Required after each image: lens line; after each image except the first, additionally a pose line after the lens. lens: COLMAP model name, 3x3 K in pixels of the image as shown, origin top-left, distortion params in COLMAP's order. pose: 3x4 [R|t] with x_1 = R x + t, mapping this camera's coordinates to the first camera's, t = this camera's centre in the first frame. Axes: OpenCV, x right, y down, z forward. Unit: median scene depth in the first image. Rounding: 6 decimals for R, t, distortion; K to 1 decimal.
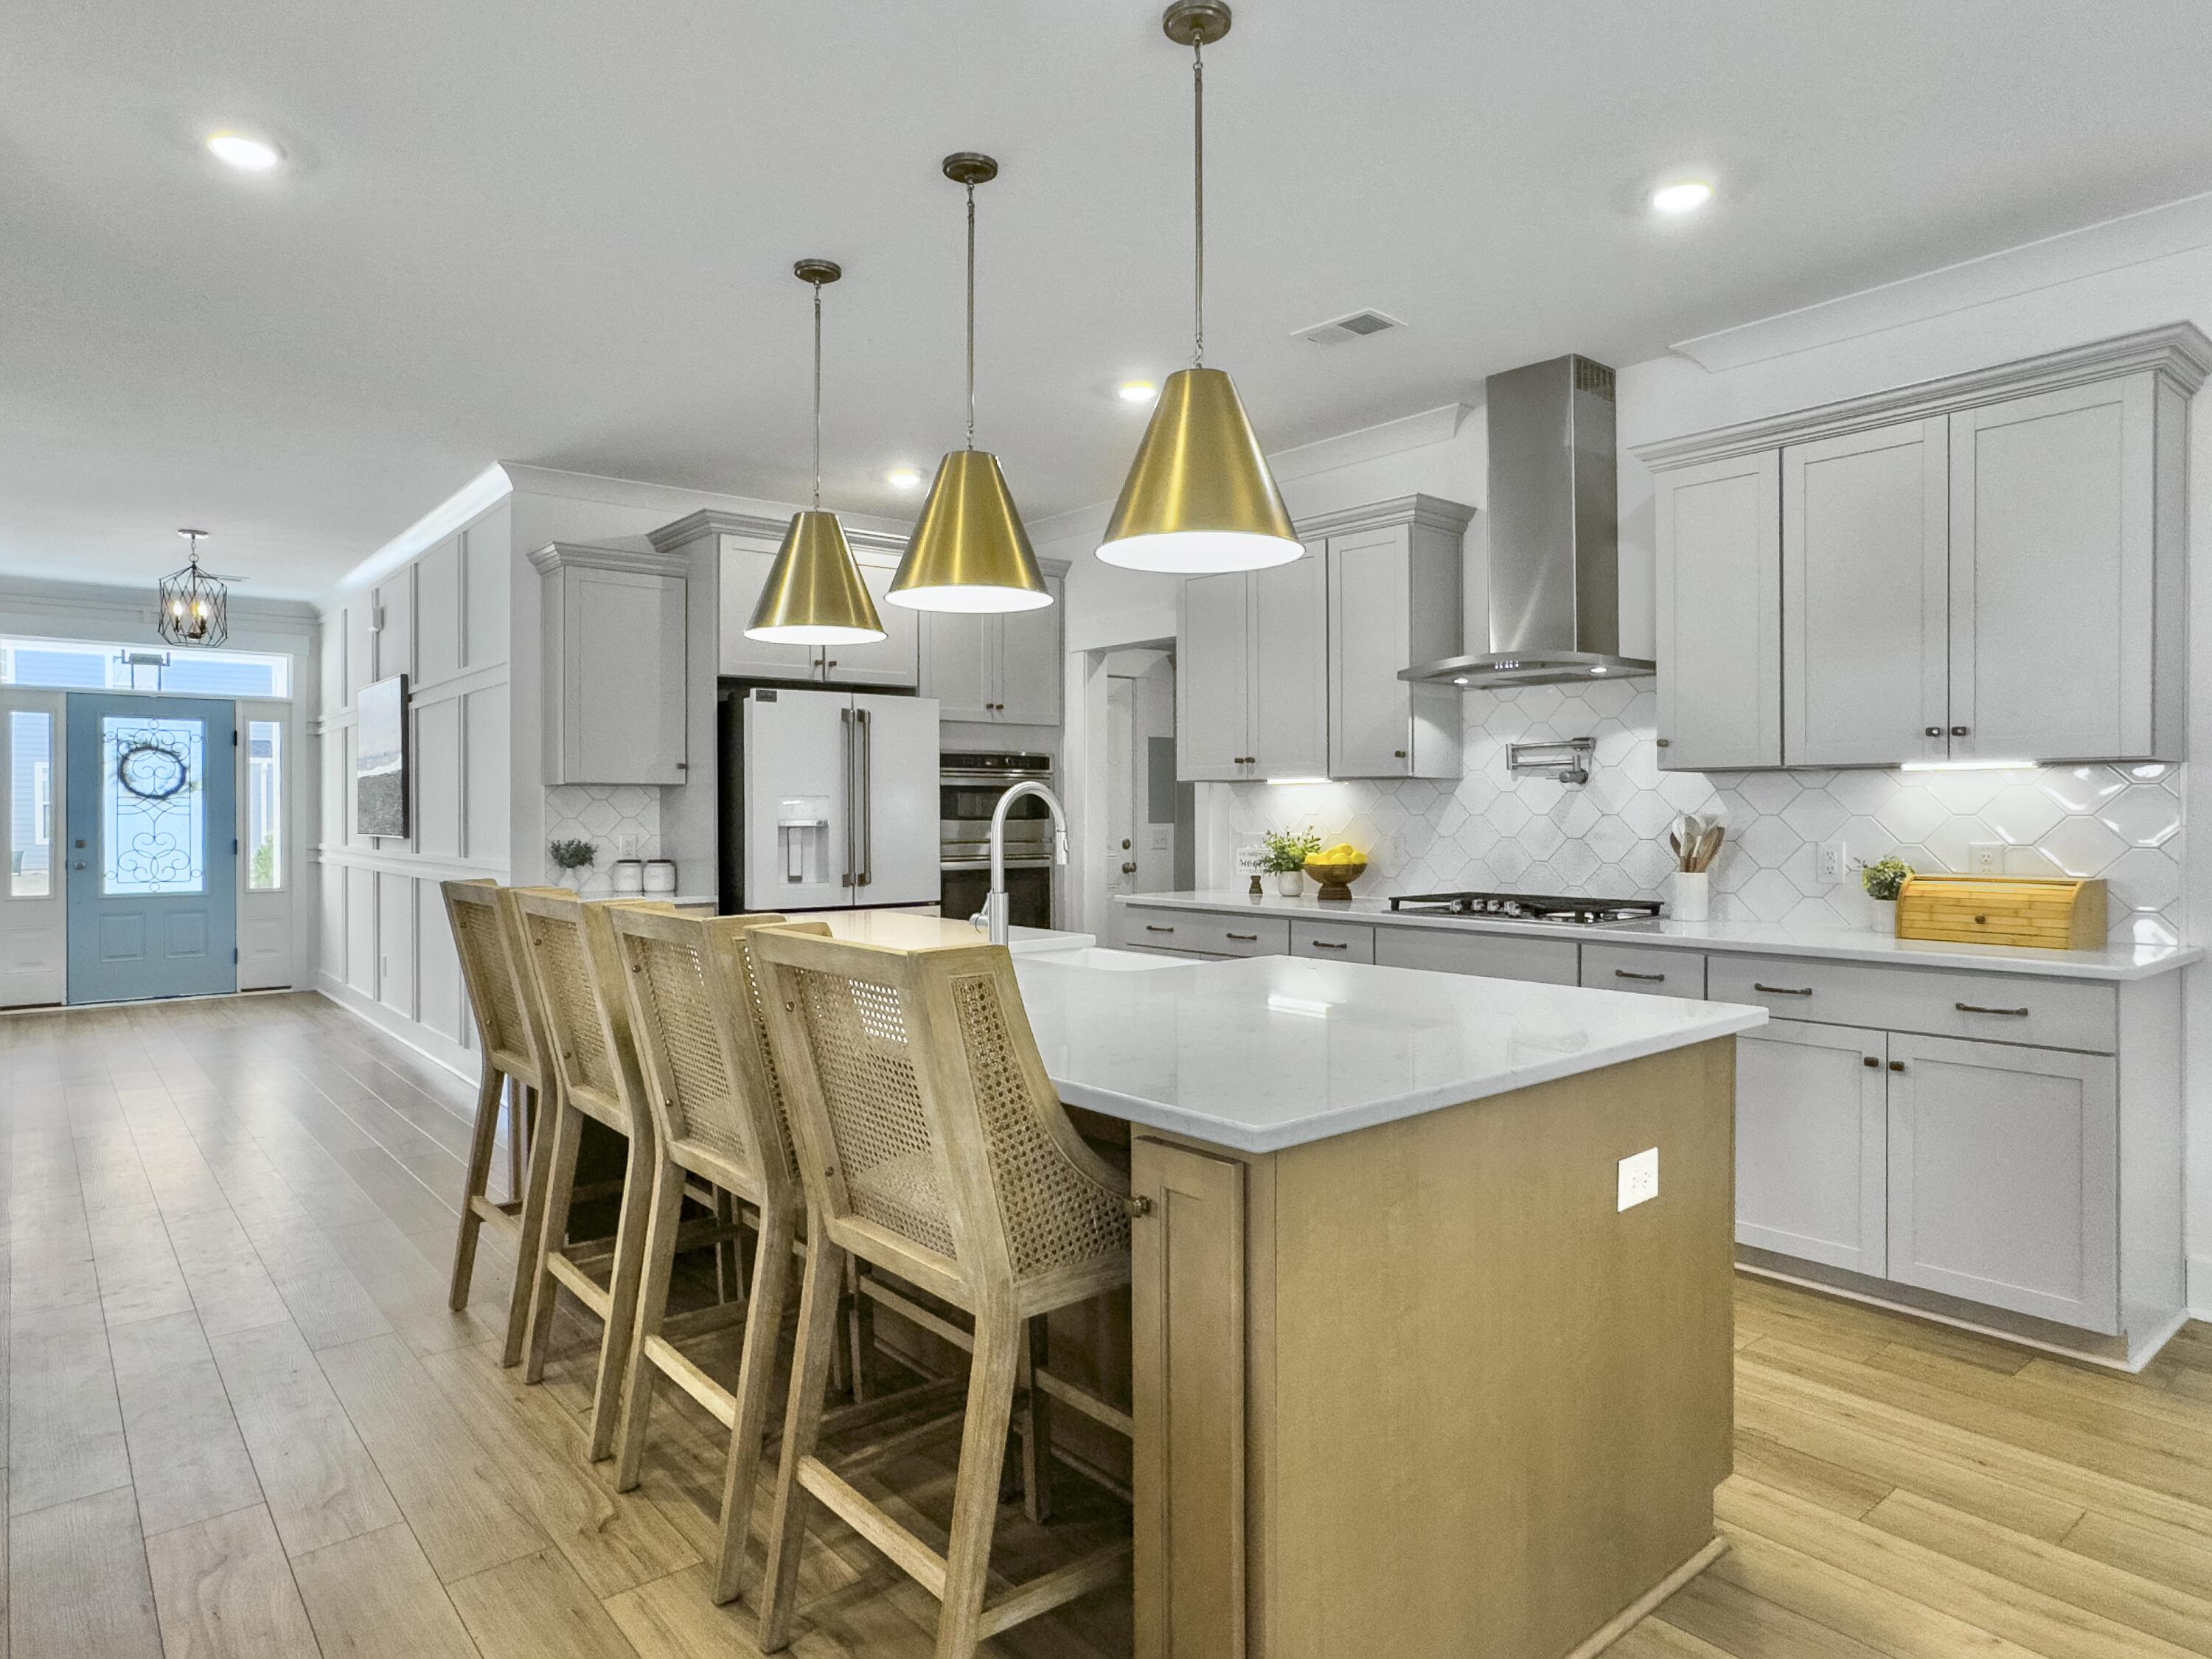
lens RADIAL K [[1333.5, 0, 1077.9], [0, 1333.5, 796.2], [0, 0, 1]] dist [-0.030243, 0.016179]
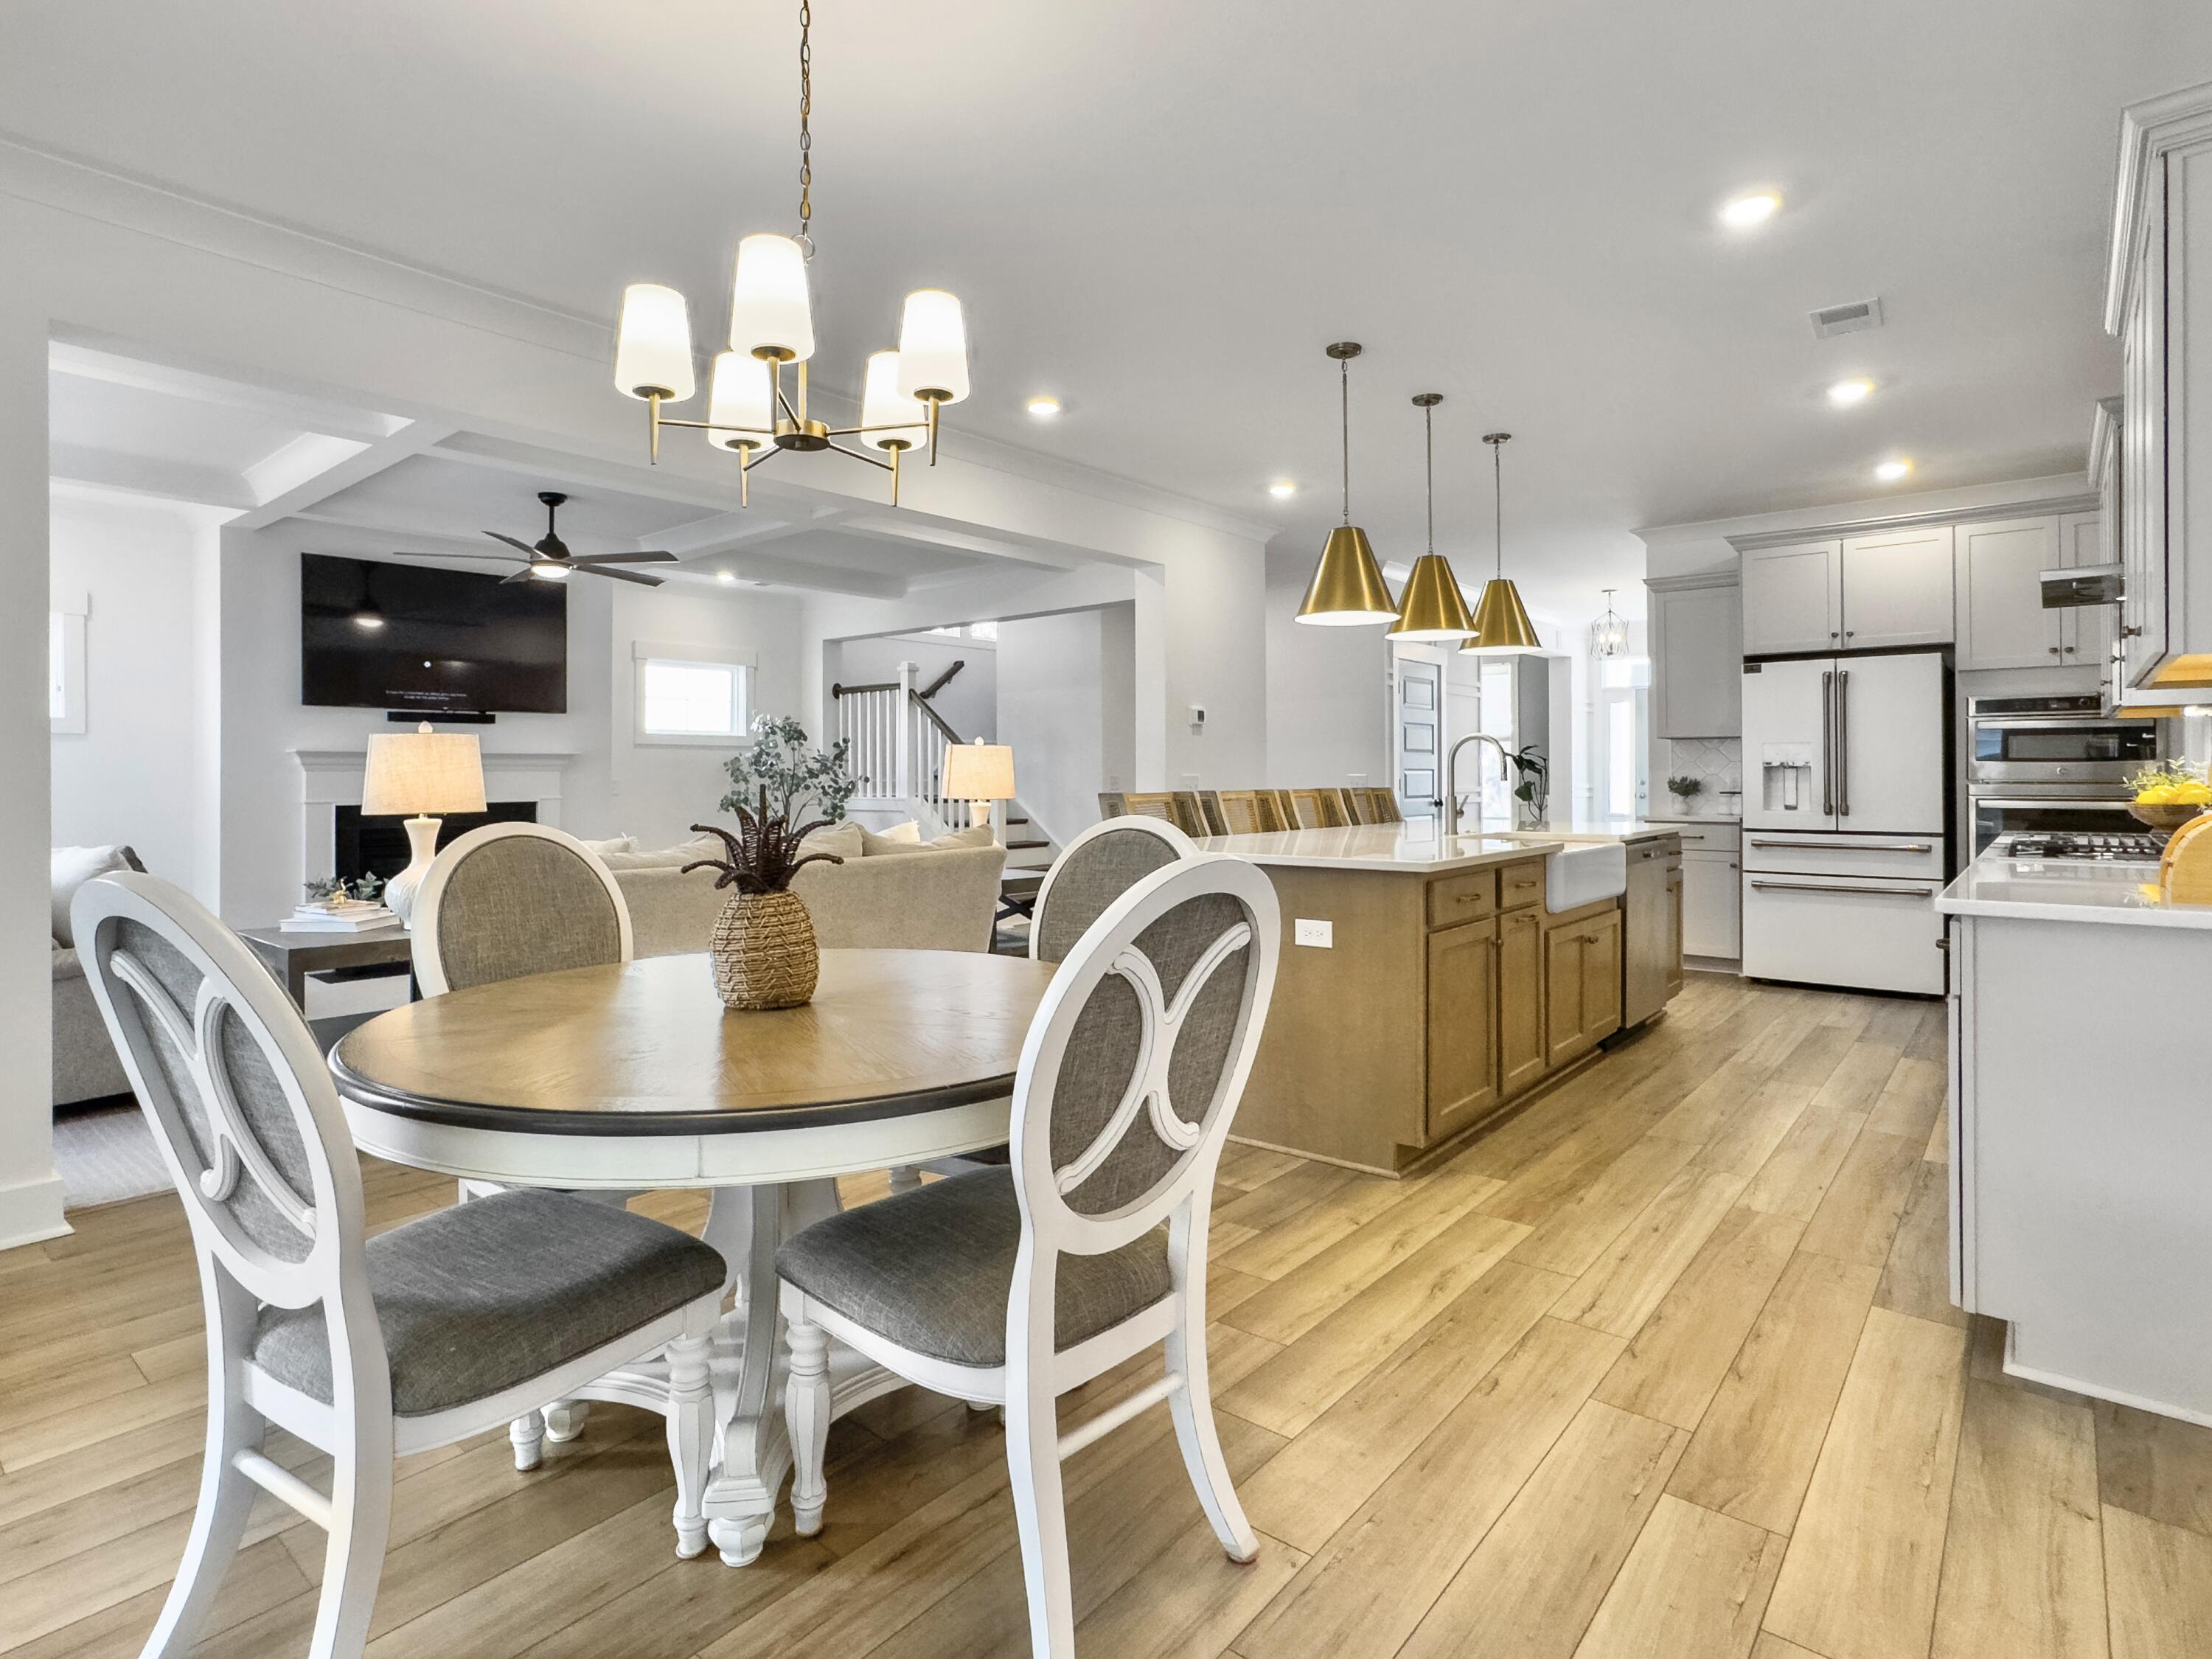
lens RADIAL K [[1149.5, 0, 1111.4], [0, 1149.5, 764.3], [0, 0, 1]] dist [-0.016073, 0.003618]
pose [[0.197369, -0.006611, -0.980307, 0.757385], [0.016265, 0.999862, -0.003468, 0.013627], [0.980194, -0.015260, 0.197449, 0.141783]]
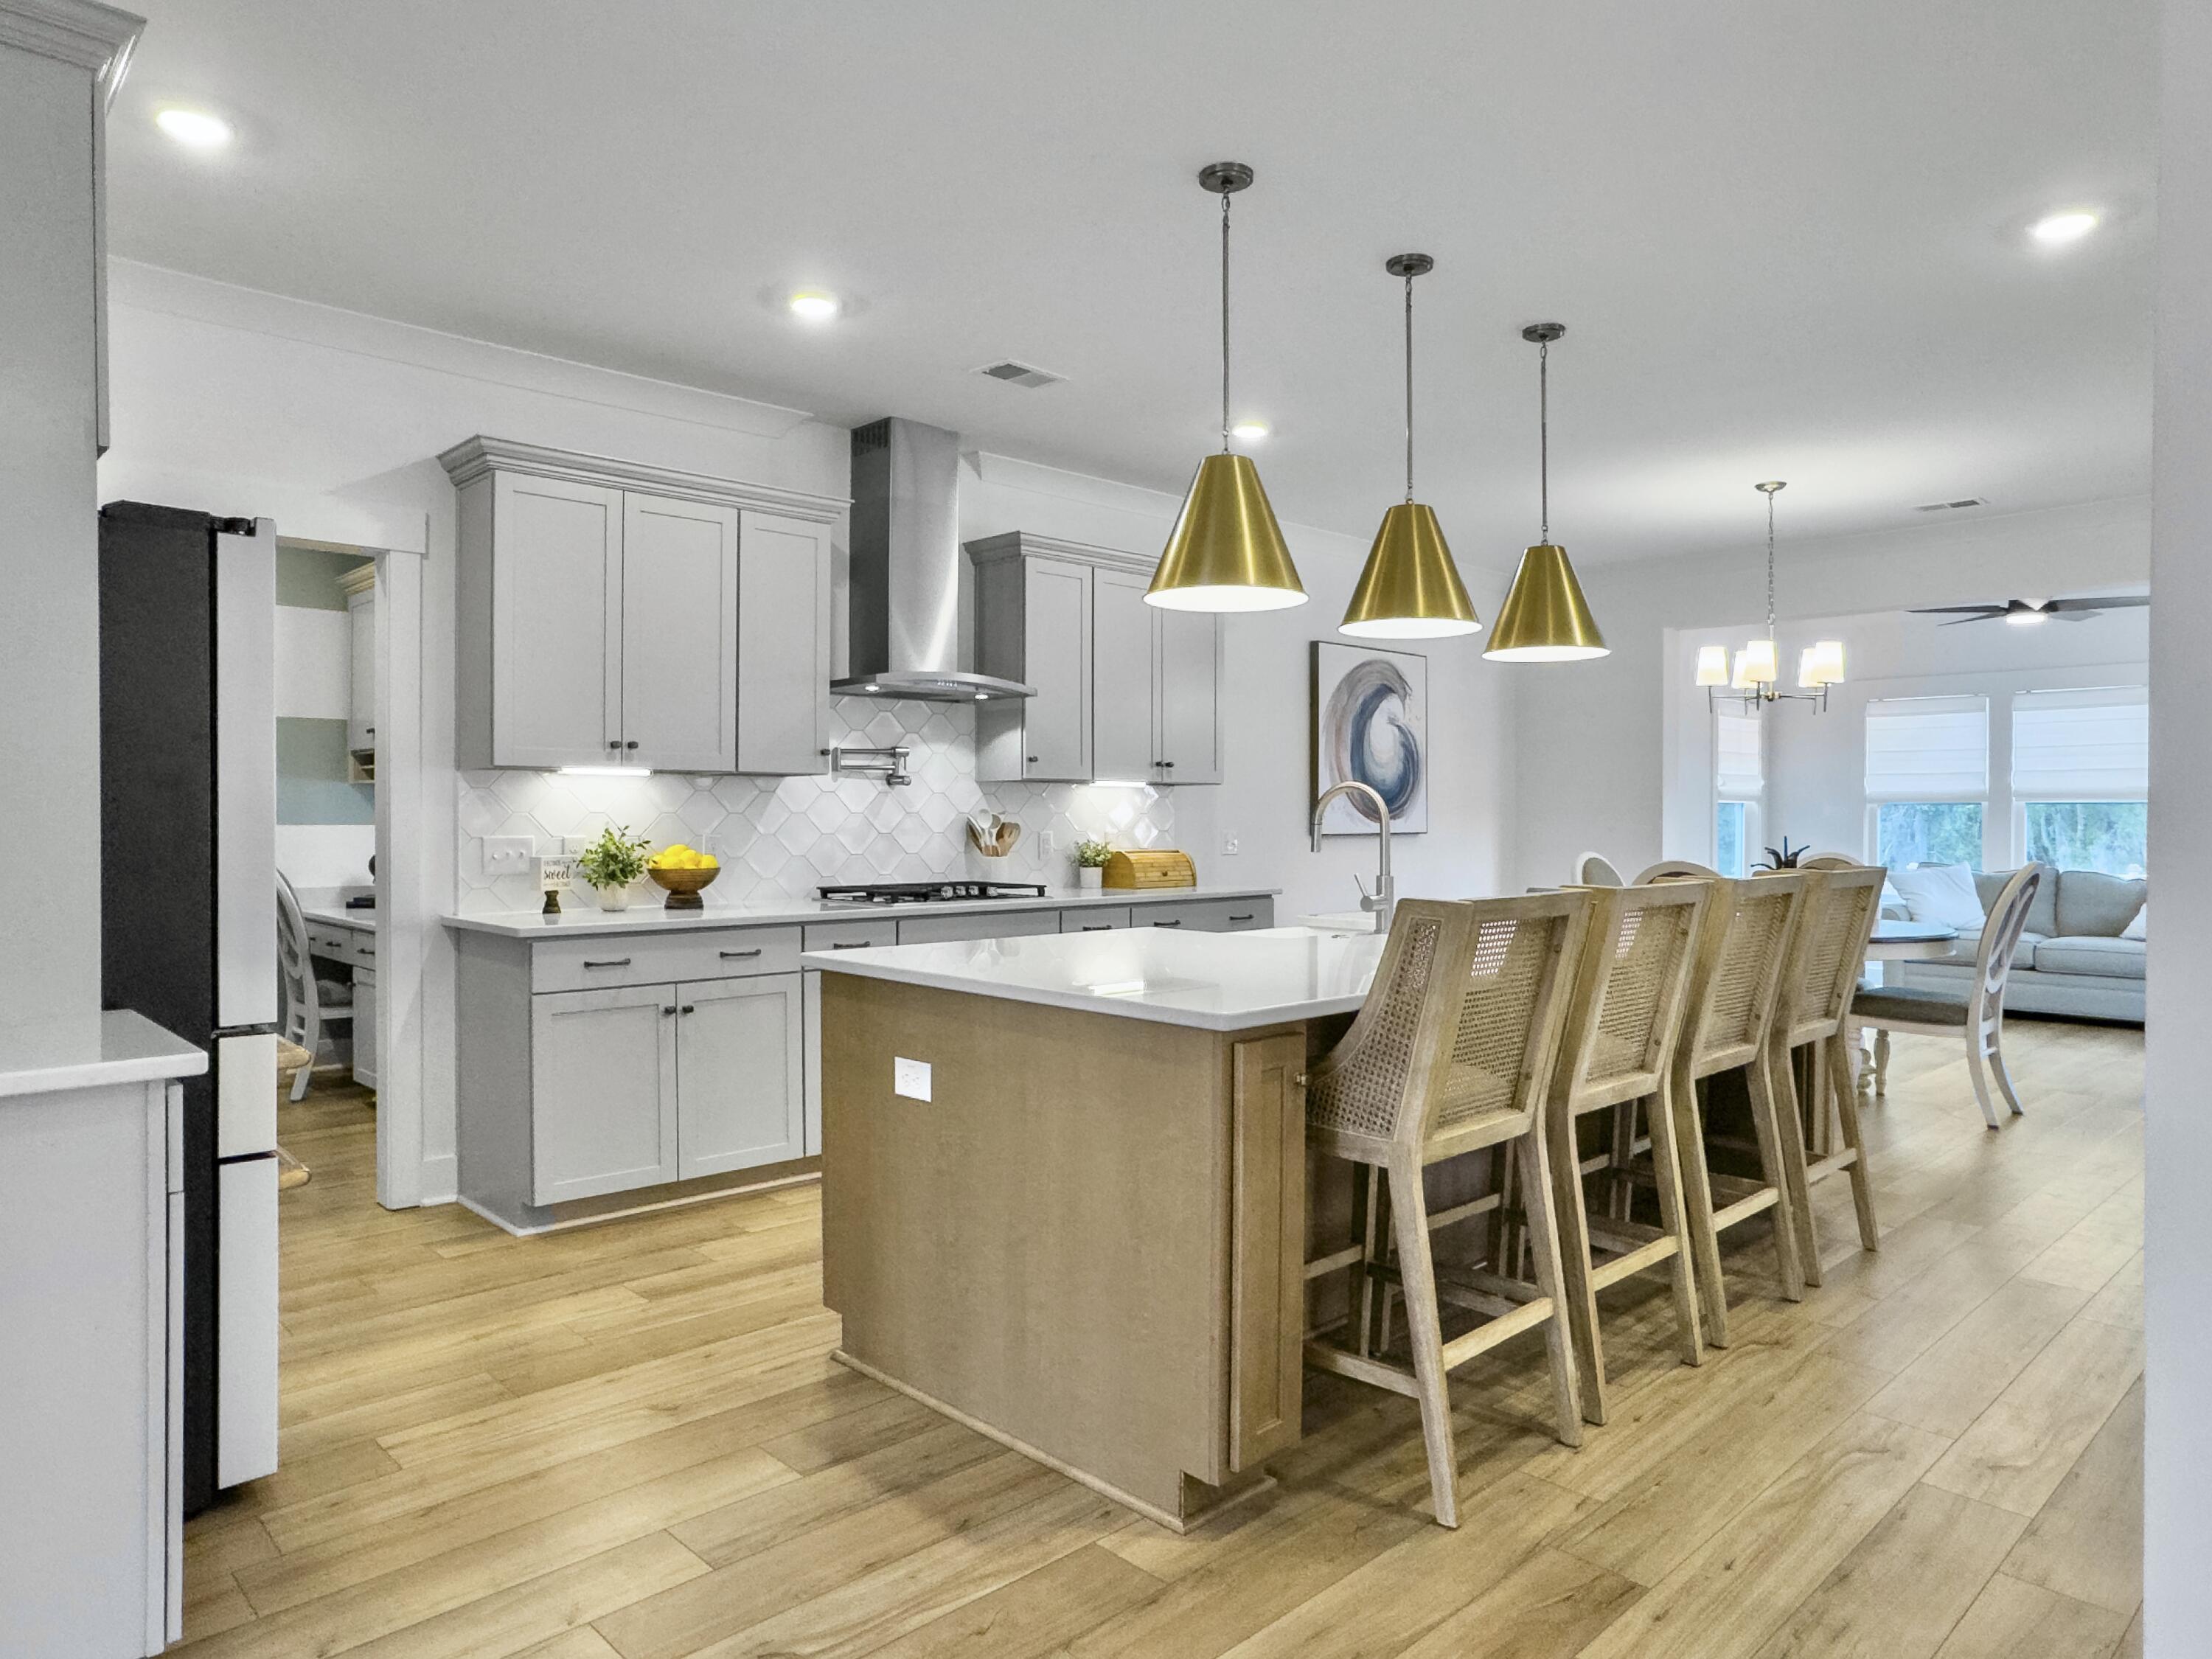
lens RADIAL K [[1399.5, 0, 1103.6], [0, 1399.5, 842.0], [0, 0, 1]] dist [-0.027162, 0.019838]
pose [[-0.086107, -0.020338, 0.996078, -0.718322], [-0.014564, 0.999710, 0.019153, 0.011028], [-0.996179, -0.012858, -0.086378, 0.763946]]
